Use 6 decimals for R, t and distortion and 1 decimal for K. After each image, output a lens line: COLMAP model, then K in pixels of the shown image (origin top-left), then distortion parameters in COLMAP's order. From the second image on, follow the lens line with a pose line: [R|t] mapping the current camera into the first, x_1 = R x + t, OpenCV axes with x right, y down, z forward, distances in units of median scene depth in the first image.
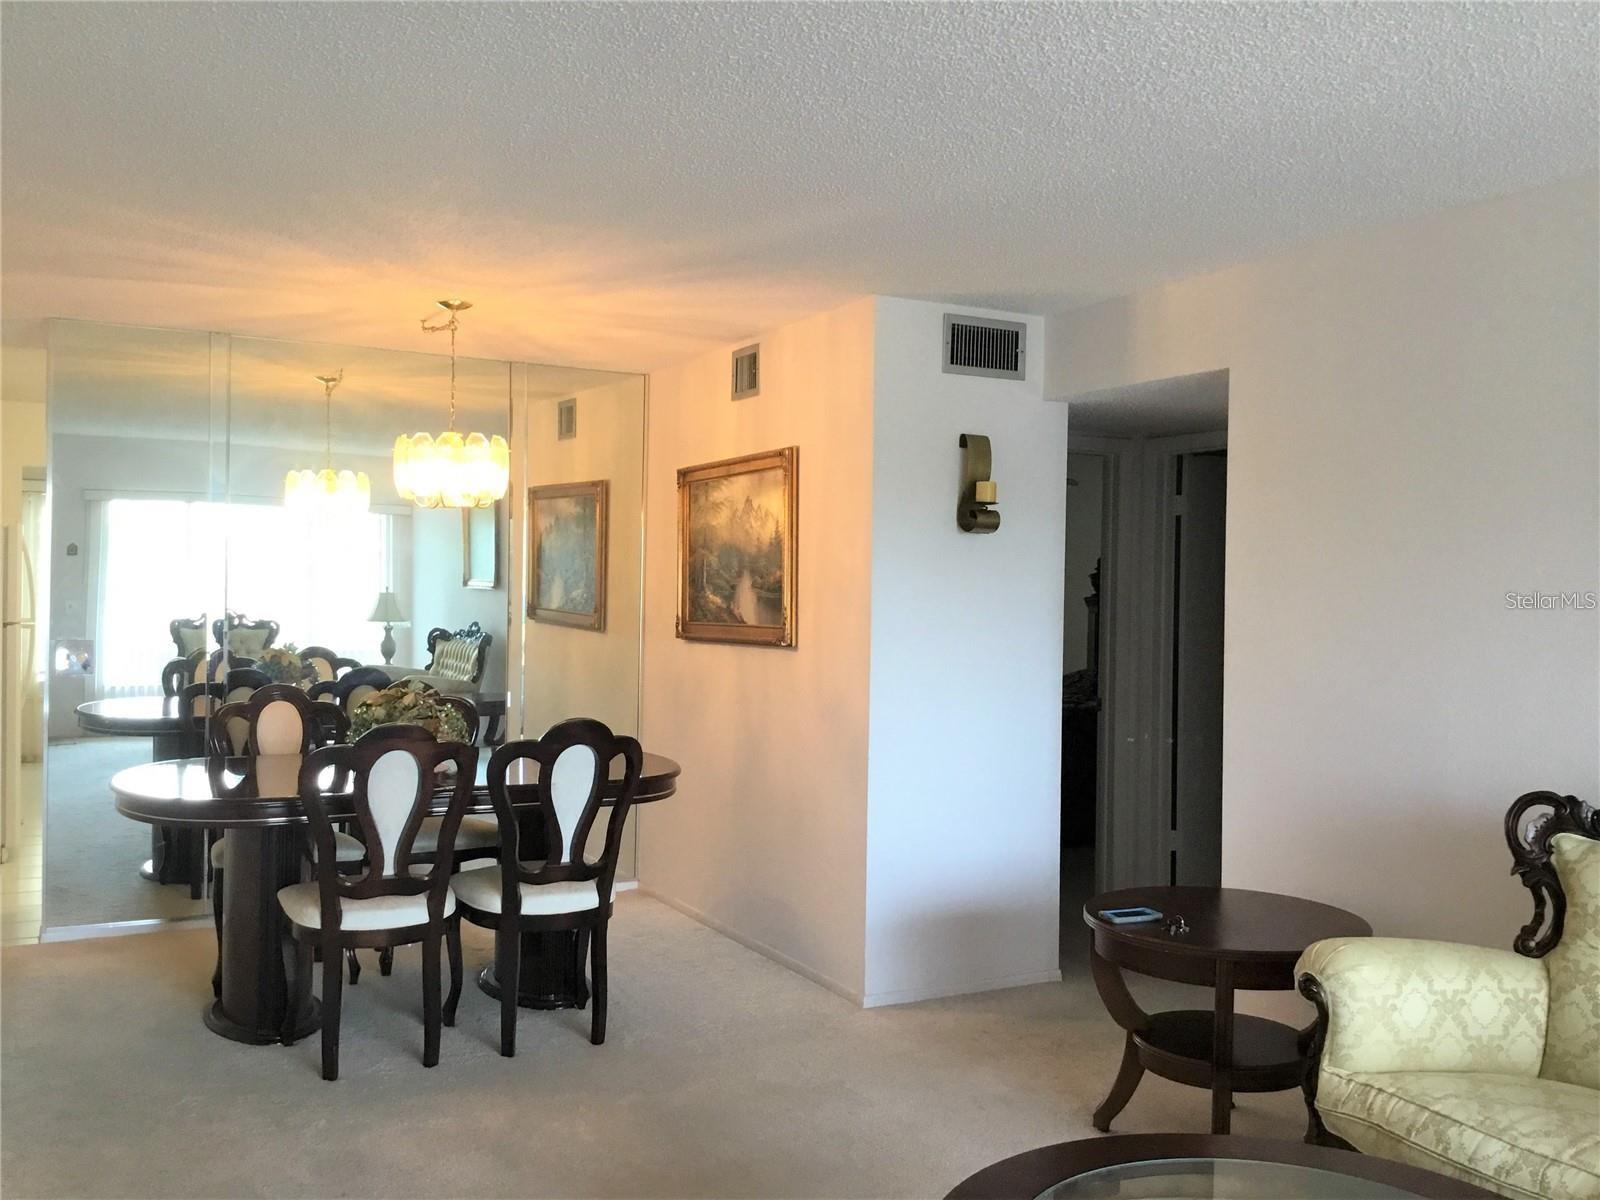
lens RADIAL K [[1493.1, 0, 801.9], [0, 1493.1, 592.9], [0, 0, 1]] dist [0.088022, 0.000000]
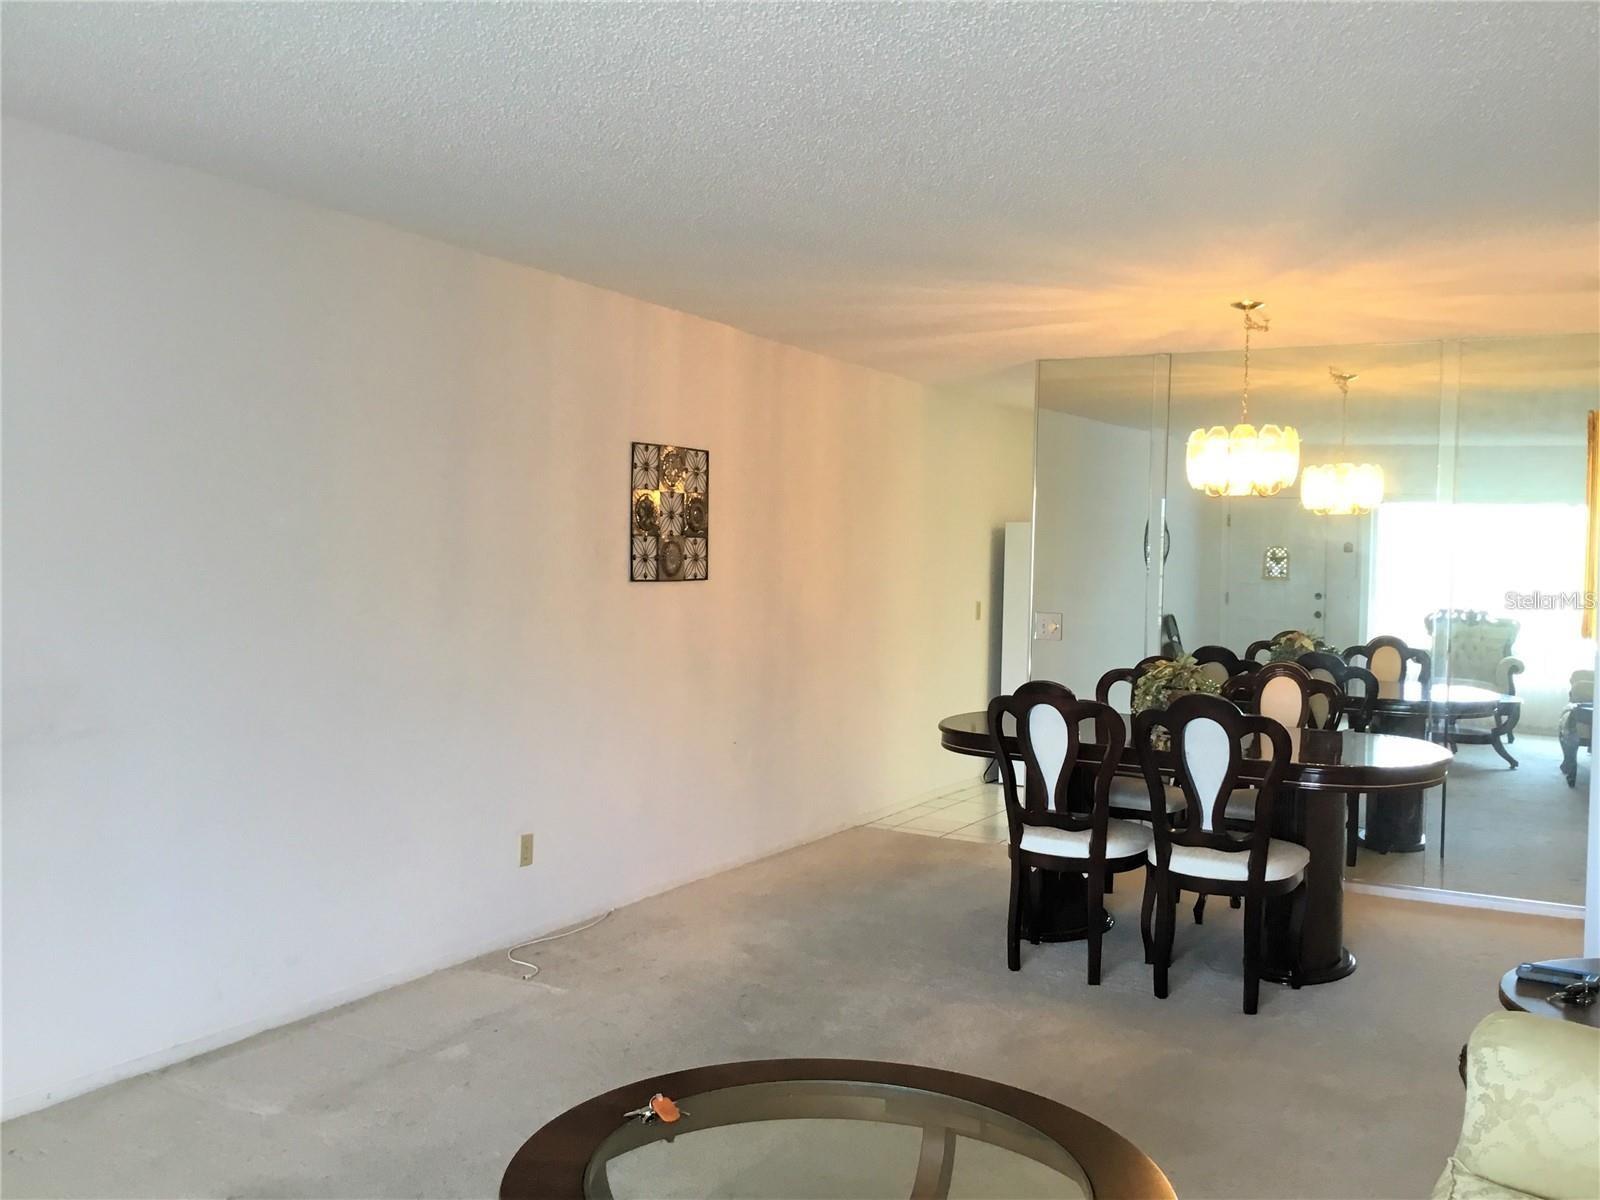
lens RADIAL K [[1436.3, 0, 806.9], [0, 1436.3, 599.5], [0, 0, 1]] dist [0.078419, -0.171373]
pose [[0.541543, 0.018039, -0.840479, 0.458773], [-0.019126, 0.999775, 0.009134, 0.013448], [0.840455, 0.011129, 0.541767, 0.184137]]
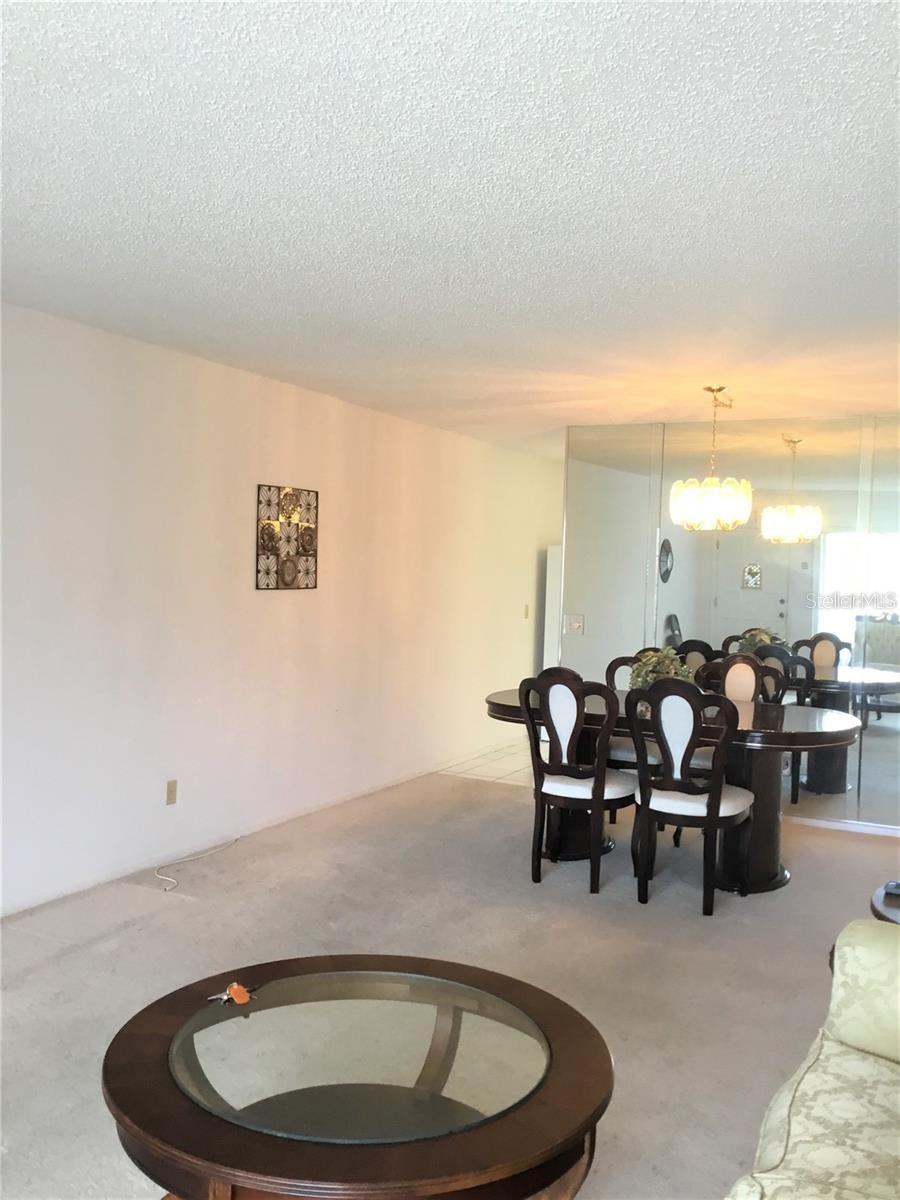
lens RADIAL K [[1077.2, 0, 450.0], [0, 1077.2, 599.8], [0, 0, 1]] dist [0.078419, -0.171373]
pose [[0.569154, 0.023086, -0.821907, 0.474945], [-0.027313, 0.999585, 0.009163, 0.007234], [0.821777, 0.017233, 0.569548, 0.204697]]
